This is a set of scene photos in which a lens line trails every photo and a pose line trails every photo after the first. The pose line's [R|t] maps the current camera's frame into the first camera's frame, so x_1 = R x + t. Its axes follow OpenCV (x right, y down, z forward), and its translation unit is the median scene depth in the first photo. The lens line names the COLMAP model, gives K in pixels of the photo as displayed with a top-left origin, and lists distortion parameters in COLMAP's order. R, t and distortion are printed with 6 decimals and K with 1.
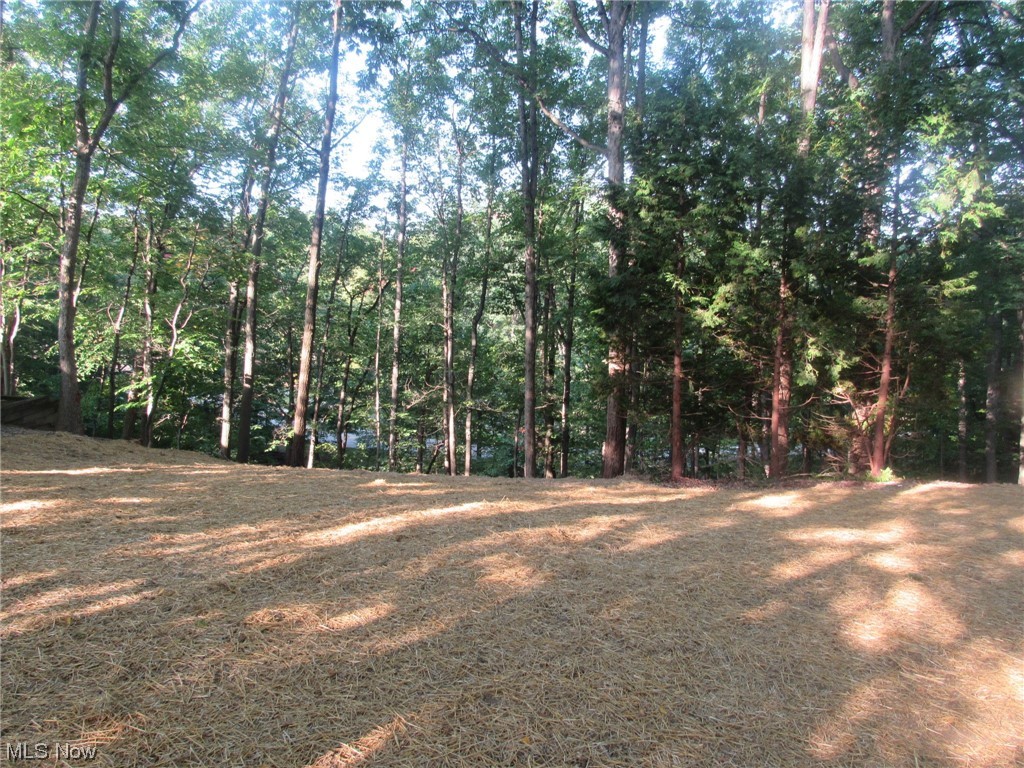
lens RADIAL K [[738.3, 0, 509.7], [0, 738.3, 385.9], [0, 0, 1]] dist [-0.028778, 0.014554]
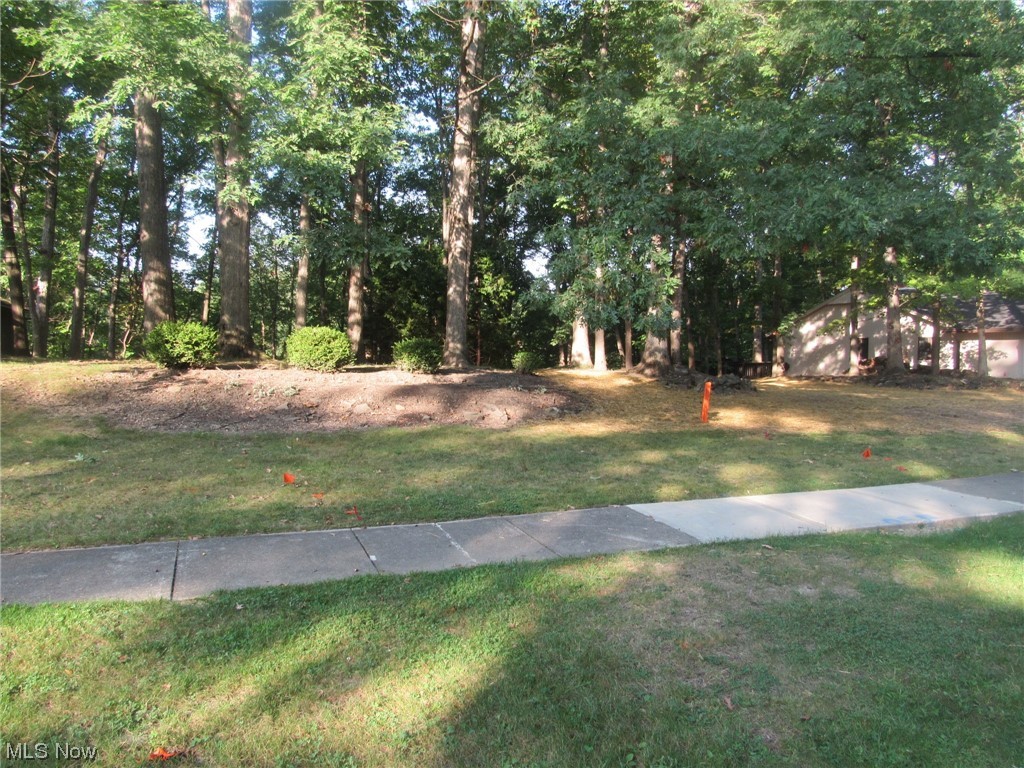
lens RADIAL K [[738.3, 0, 504.5], [0, 738.3, 382.9], [0, 0, 1]] dist [-0.028778, 0.014554]
pose [[0.947122, -0.019187, 0.320301, -0.221595], [0.041118, 0.997238, -0.061848, 0.253457], [-0.318230, 0.071748, 0.945295, -1.495671]]
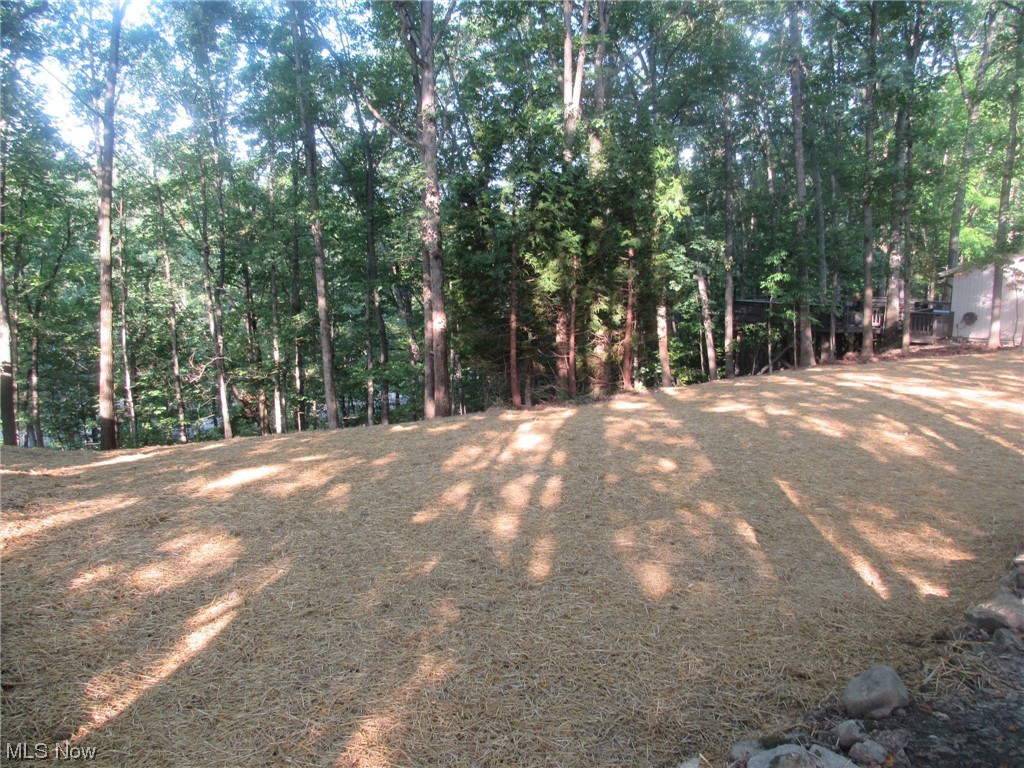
lens RADIAL K [[738.3, 0, 506.8], [0, 738.3, 384.6], [0, 0, 1]] dist [-0.028778, 0.014554]
pose [[0.826480, -0.102509, 0.553555, -0.565364], [0.072964, 0.994494, 0.075226, -0.016272], [-0.558218, -0.021783, 0.829408, -0.105832]]
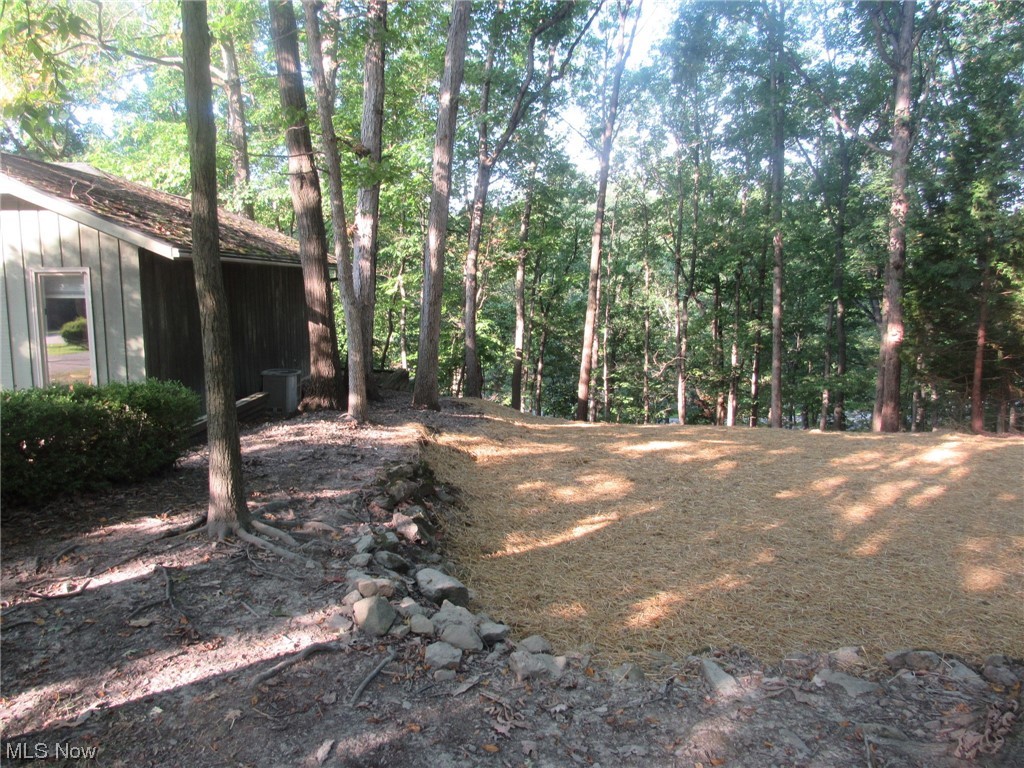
lens RADIAL K [[738.3, 0, 511.0], [0, 738.3, 402.9], [0, 0, 1]] dist [-0.028778, 0.014554]
pose [[0.999318, -0.006252, -0.036404, -0.532816], [0.008405, 0.998206, 0.059284, 0.001957], [0.035968, -0.059549, 0.997577, -0.248703]]
